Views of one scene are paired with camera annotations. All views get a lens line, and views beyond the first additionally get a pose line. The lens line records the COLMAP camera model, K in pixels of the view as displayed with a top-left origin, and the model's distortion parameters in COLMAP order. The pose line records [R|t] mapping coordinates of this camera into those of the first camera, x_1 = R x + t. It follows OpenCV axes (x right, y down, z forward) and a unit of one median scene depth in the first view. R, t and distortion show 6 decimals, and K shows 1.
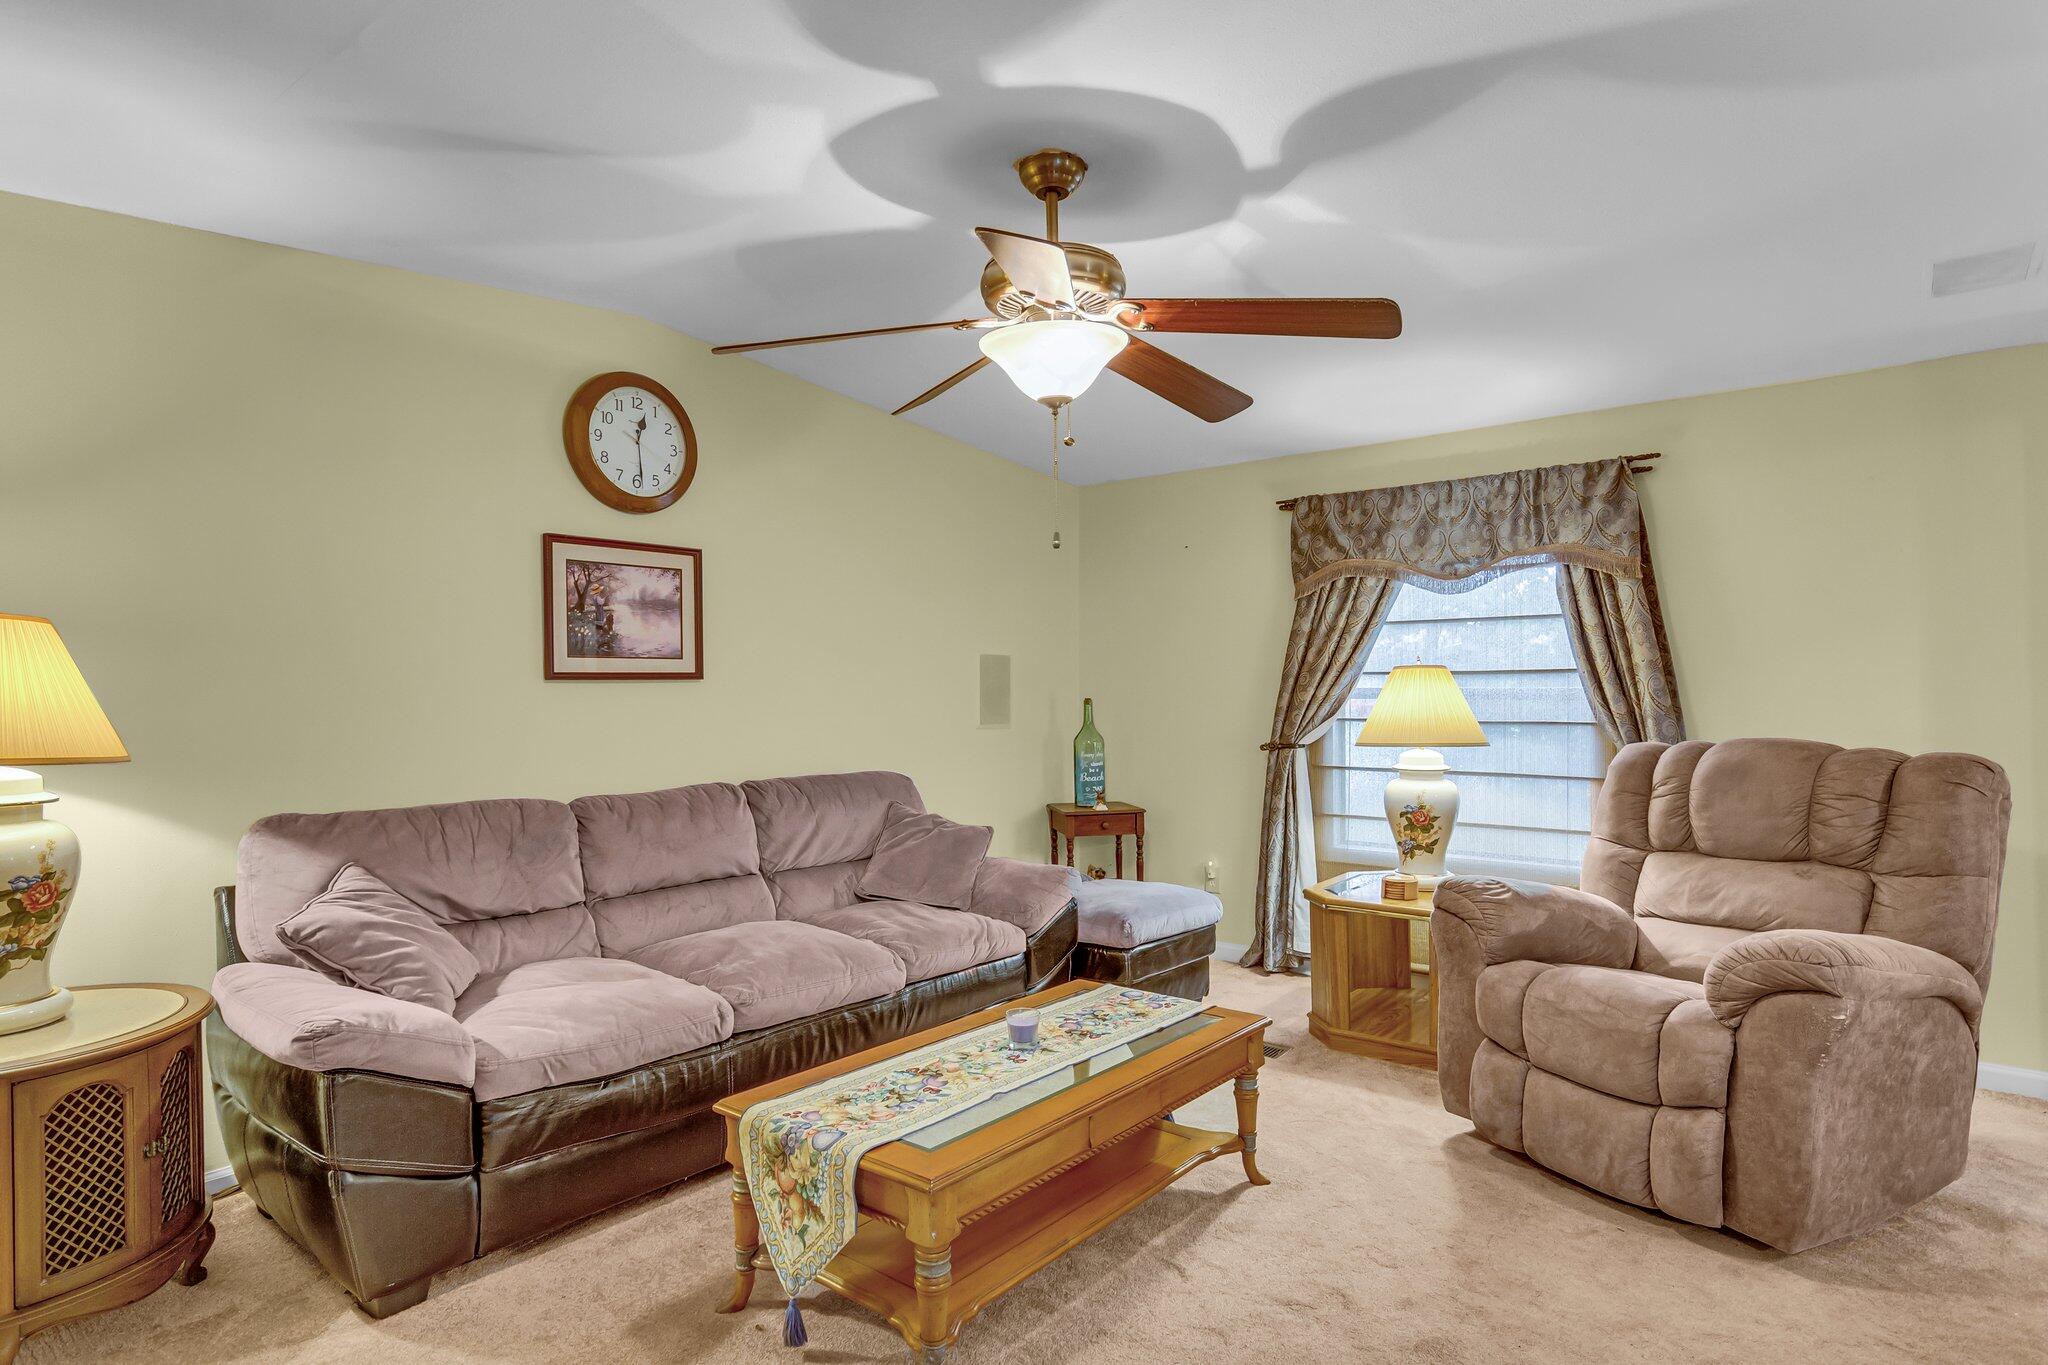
lens RADIAL K [[1088.6, 0, 1027.0], [0, 1088.6, 692.0], [0, 0, 1]] dist [-0.000023, 0.000053]
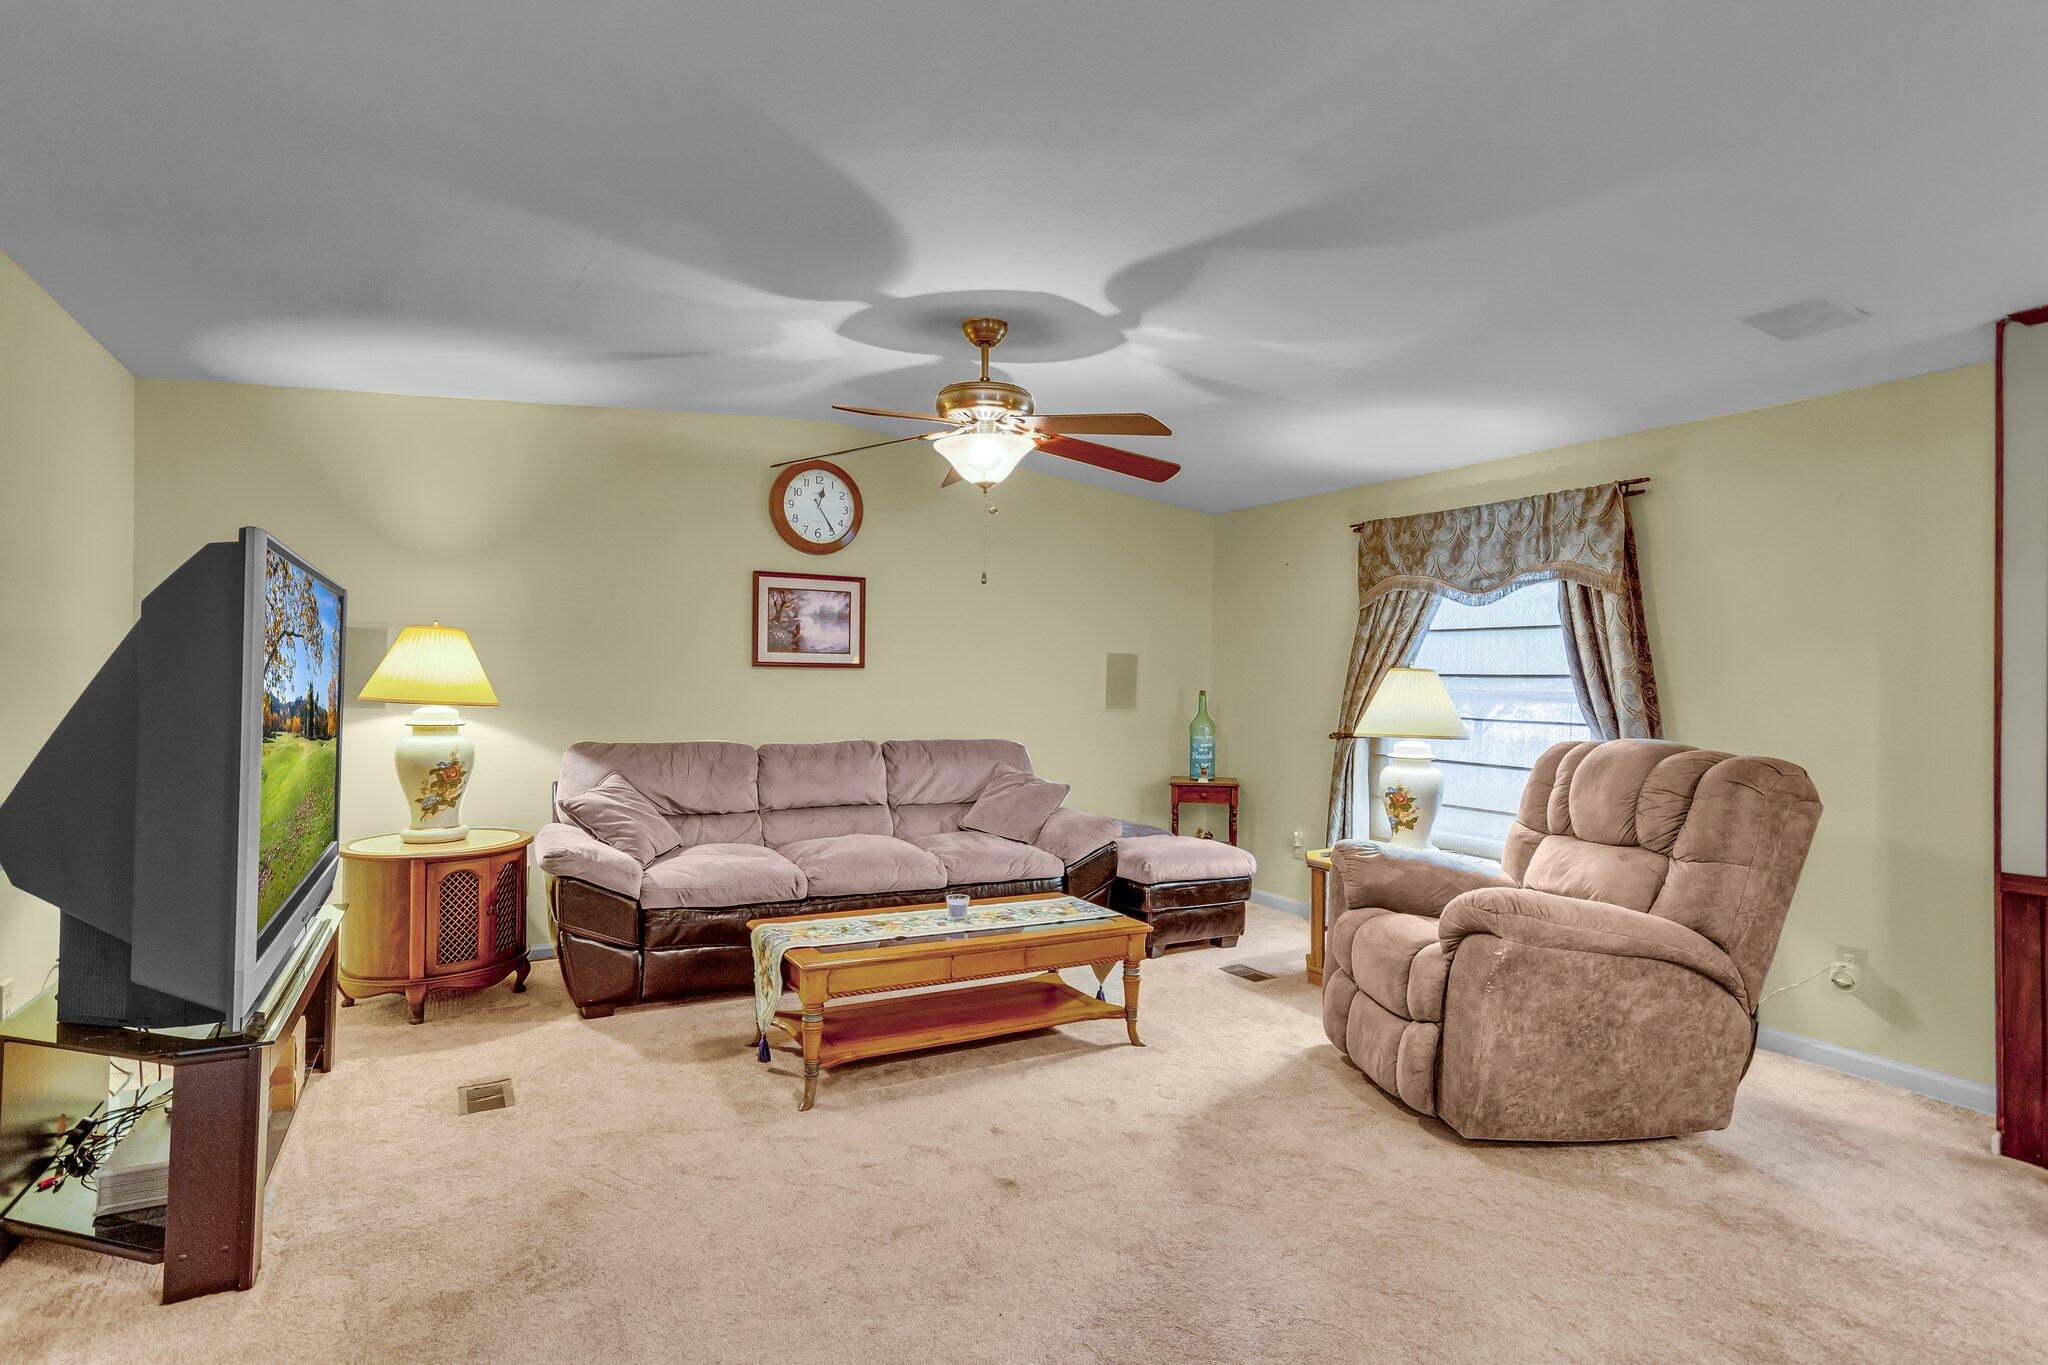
lens RADIAL K [[1021.6, 0, 1022.6], [0, 1021.6, 686.8], [0, 0, 1]] dist [0.001716, 0.000574]
pose [[0.931585, 0.026738, -0.362538, 0.403920], [-0.025480, 0.999641, 0.008251, -0.003820], [0.362629, 0.001551, 0.931932, -0.187964]]
